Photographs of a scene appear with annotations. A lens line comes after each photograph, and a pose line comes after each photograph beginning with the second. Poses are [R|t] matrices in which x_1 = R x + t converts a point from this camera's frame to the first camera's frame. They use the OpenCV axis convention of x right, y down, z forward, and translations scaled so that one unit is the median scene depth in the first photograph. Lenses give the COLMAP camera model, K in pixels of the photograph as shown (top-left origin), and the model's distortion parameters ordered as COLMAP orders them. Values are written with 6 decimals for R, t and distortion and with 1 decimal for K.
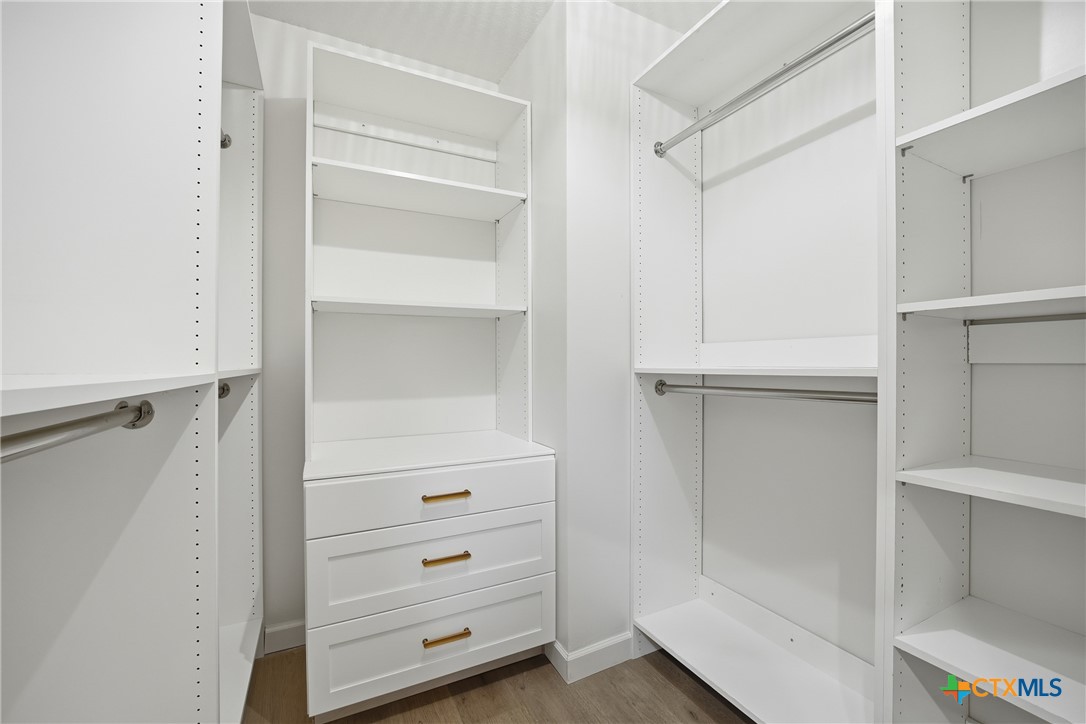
lens RADIAL K [[449.6, 0, 541.3], [0, 449.6, 362.3], [0, 0, 1]] dist [-0.004034, -0.000249]
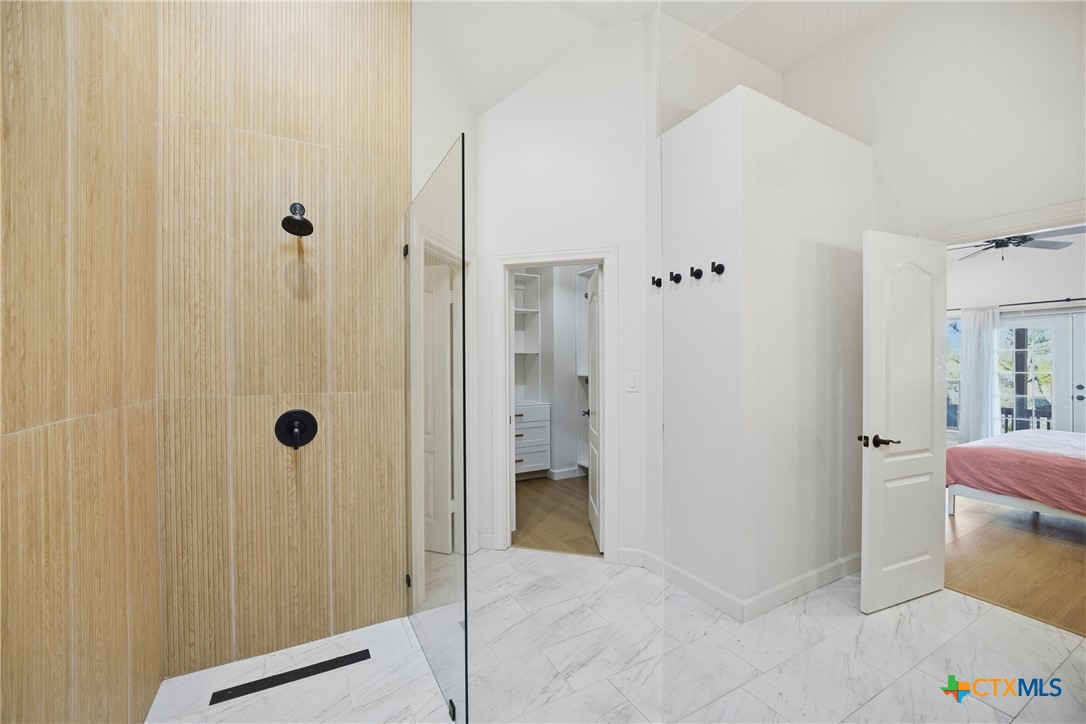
lens RADIAL K [[449.6, 0, 542.6], [0, 449.6, 366.8], [0, 0, 1]] dist [-0.004034, -0.000249]
pose [[0.999612, -0.005843, 0.027248, -0.091209], [0.005895, 0.999981, -0.001817, -0.032641], [-0.027237, 0.001977, 0.999627, -1.850048]]
